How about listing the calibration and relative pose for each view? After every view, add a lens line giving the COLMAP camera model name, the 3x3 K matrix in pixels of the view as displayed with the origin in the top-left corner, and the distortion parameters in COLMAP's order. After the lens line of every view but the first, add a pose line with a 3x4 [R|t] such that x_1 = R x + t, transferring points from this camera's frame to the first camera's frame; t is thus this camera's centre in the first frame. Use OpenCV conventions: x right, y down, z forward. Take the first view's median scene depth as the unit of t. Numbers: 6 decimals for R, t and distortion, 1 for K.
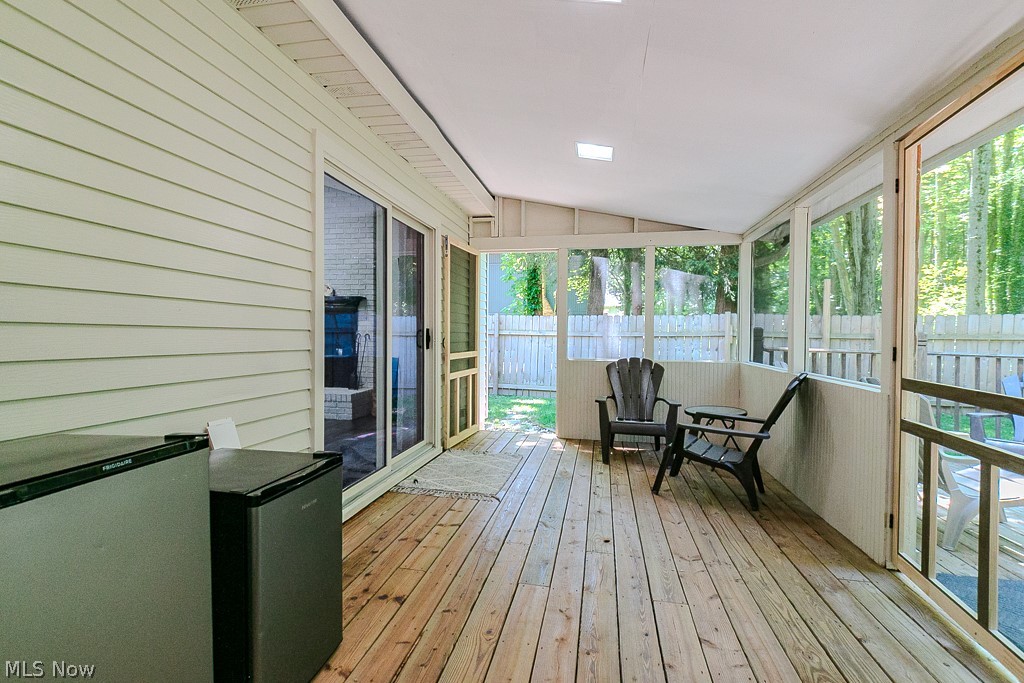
lens RADIAL K [[463.9, 0, 512.0], [0, 463.9, 341.5], [0, 0, 1]] dist [-0.000355, -0.000044]
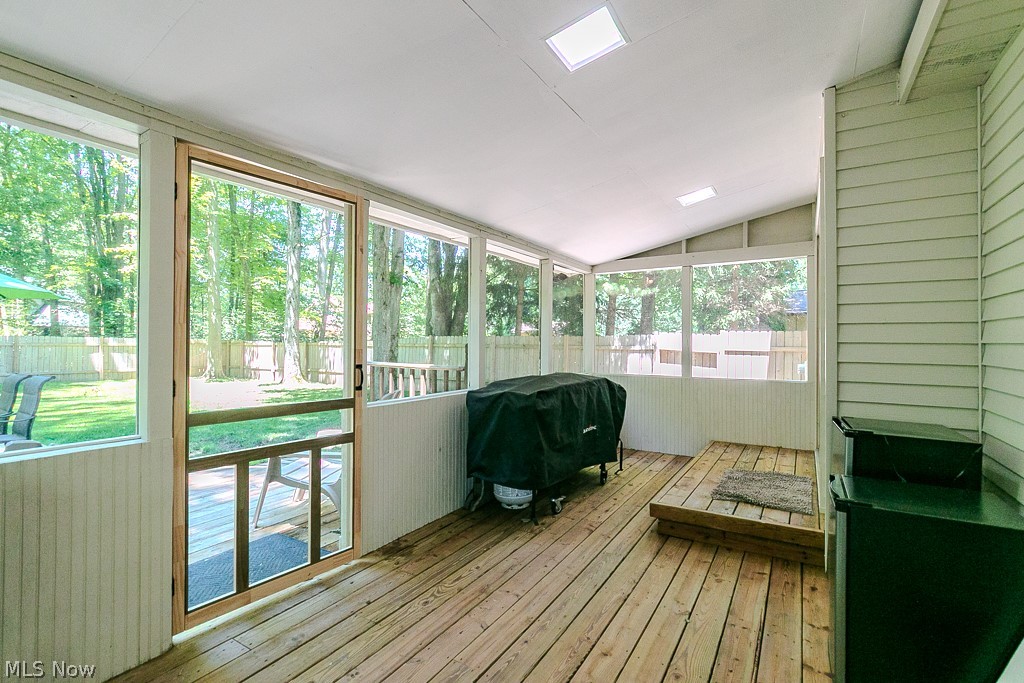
lens RADIAL K [[463.9, 0, 512.0], [0, 463.9, 341.5], [0, 0, 1]] dist [-0.000355, -0.000044]
pose [[-0.931659, -0.010416, 0.363185, -0.072624], [-0.005891, 0.999891, 0.013566, -0.096192], [-0.363286, 0.010500, -0.931618, 2.036504]]
